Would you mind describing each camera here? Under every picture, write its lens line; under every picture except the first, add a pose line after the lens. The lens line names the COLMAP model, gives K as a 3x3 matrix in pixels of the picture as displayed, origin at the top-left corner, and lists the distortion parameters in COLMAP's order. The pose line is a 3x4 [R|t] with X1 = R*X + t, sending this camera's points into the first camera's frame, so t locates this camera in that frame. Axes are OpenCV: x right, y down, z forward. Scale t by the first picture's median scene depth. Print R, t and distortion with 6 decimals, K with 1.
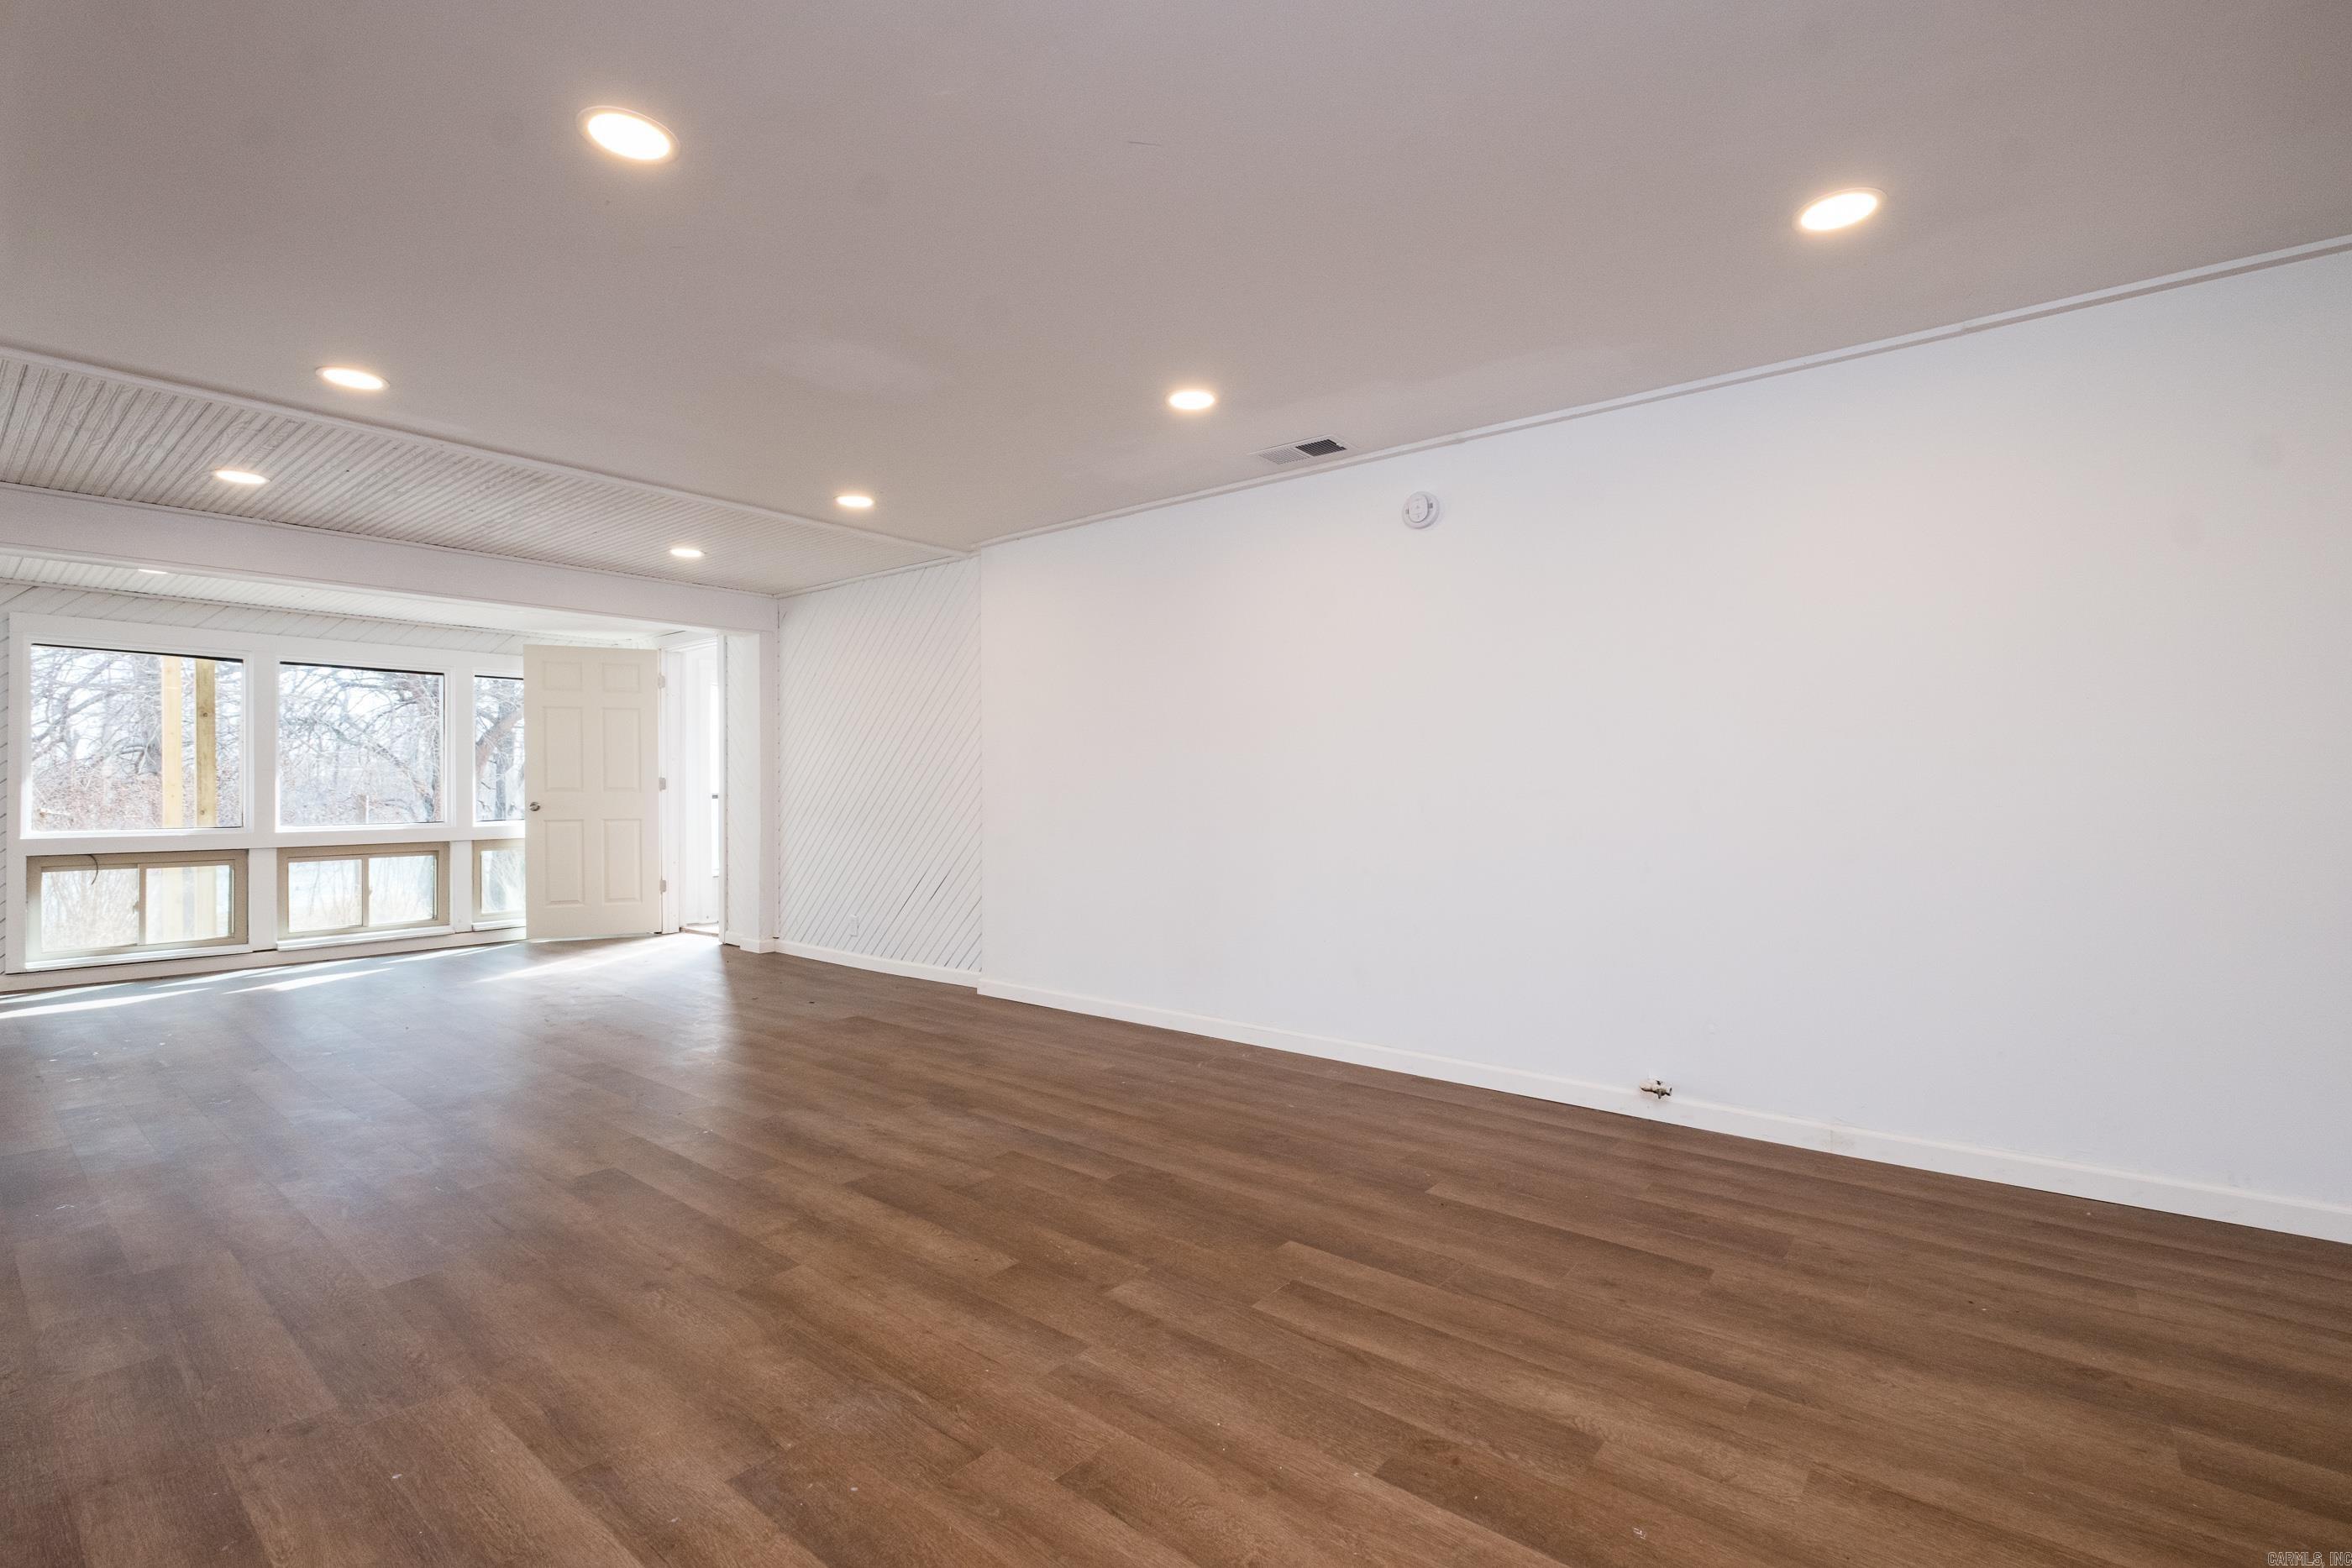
lens RADIAL K [[1025.0, 0, 1194.7], [0, 1025.0, 789.5], [0, 0, 1]] dist [0.008227, -0.006193]
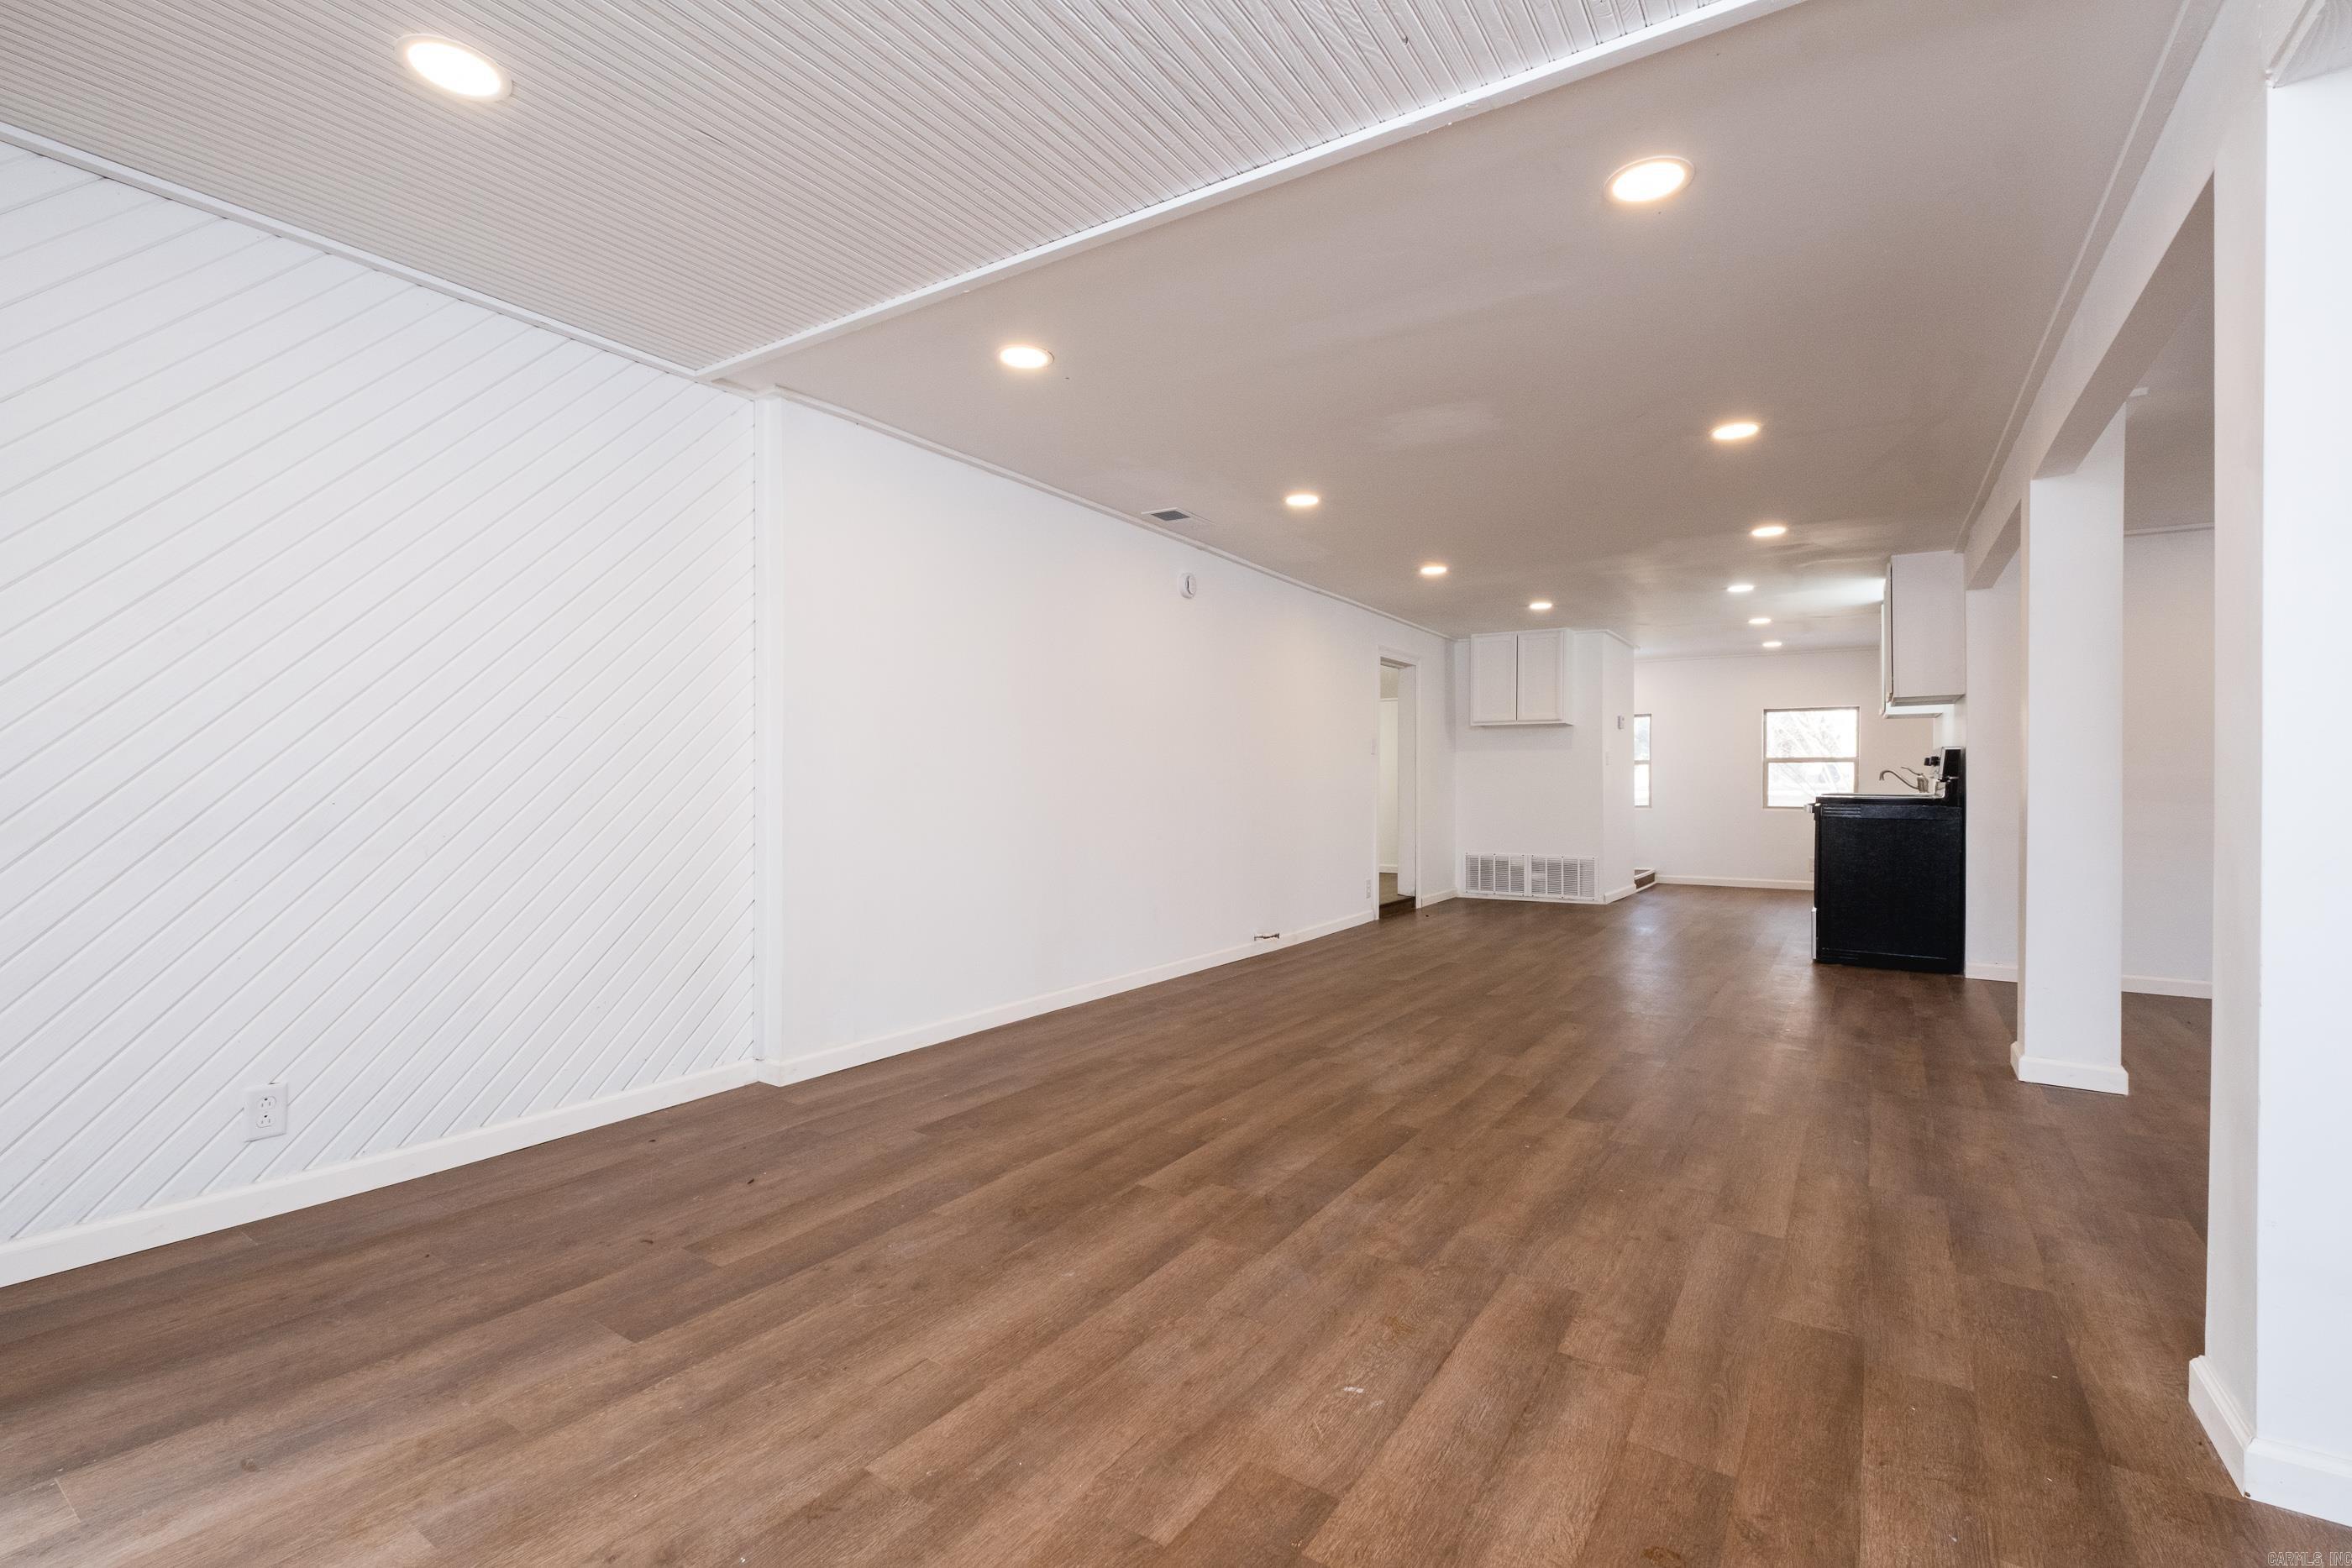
lens RADIAL K [[1025.0, 0, 1168.7], [0, 1025.0, 768.9], [0, 0, 1]] dist [0.008227, -0.006193]
pose [[-0.073733, 0.013647, 0.997185, -0.887189], [-0.009196, 0.999855, -0.014364, 0.006329], [-0.997236, -0.010229, -0.073597, 0.815909]]
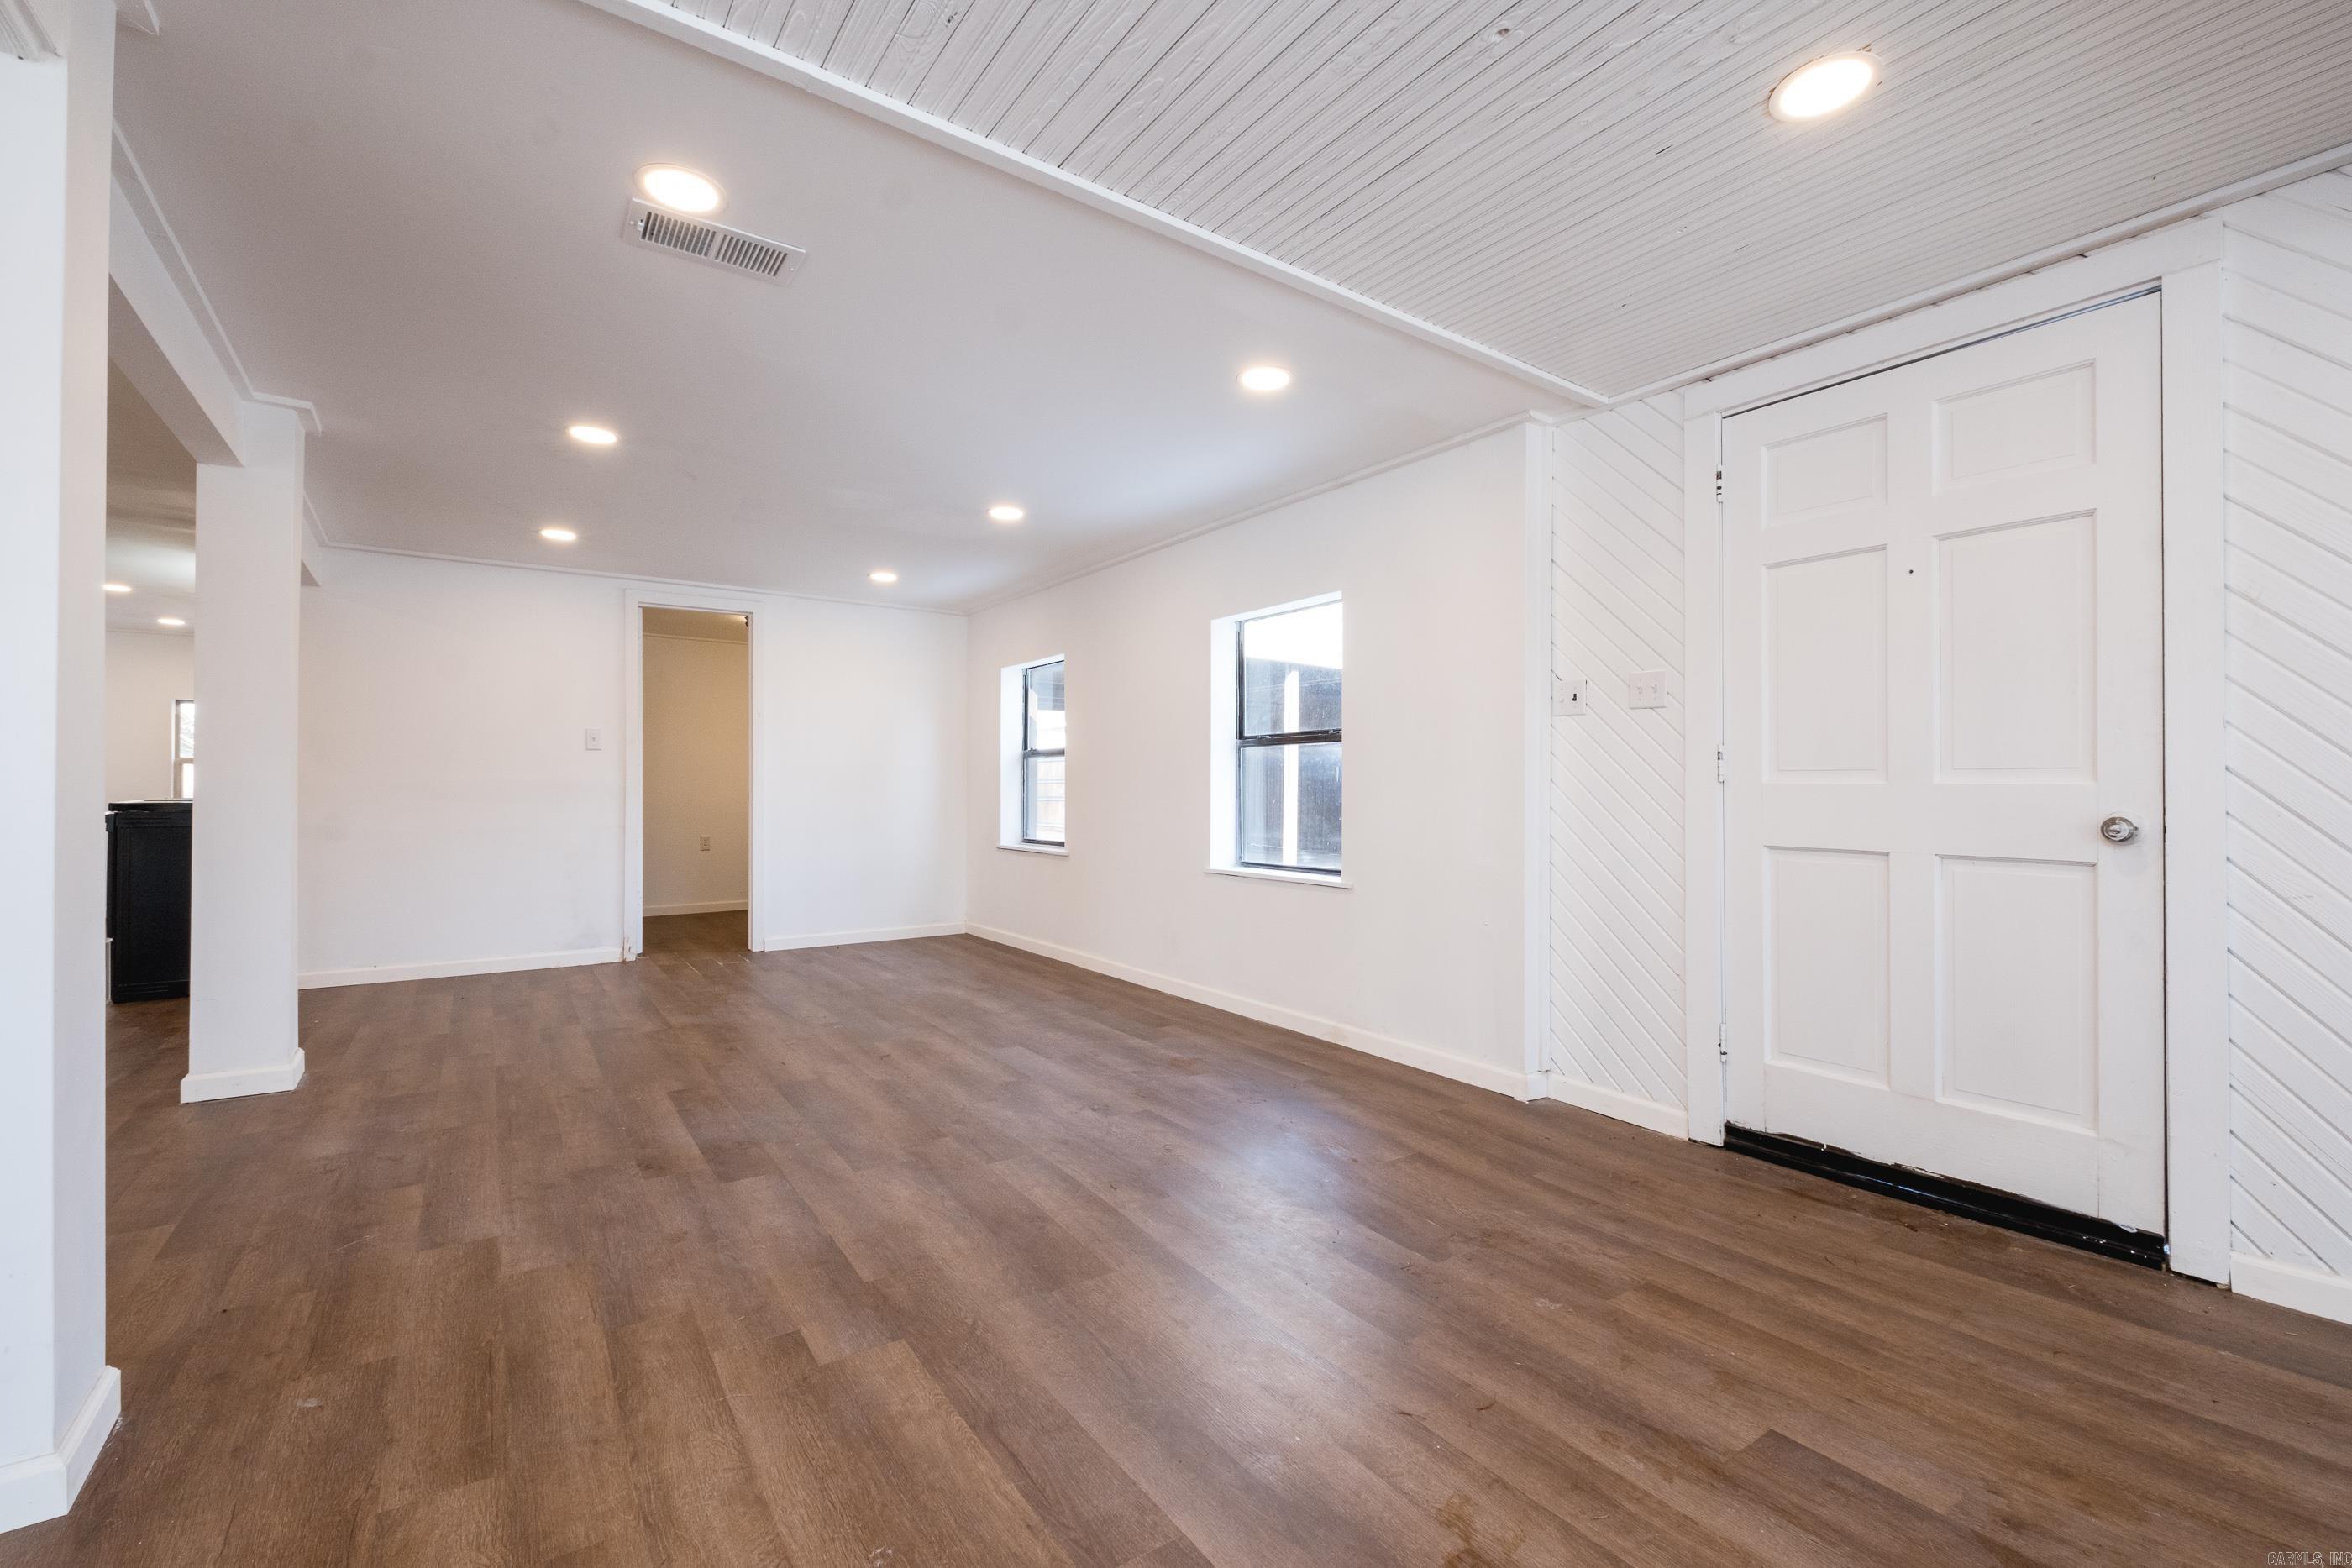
lens RADIAL K [[1025.0, 0, 1189.6], [0, 1025.0, 778.9], [0, 0, 1]] dist [0.008227, -0.006193]
pose [[-0.958837, 0.004548, 0.283921, -1.017761], [-0.000187, 0.999861, -0.016648, 0.009684], [-0.283958, -0.016016, -0.958703, 0.637171]]
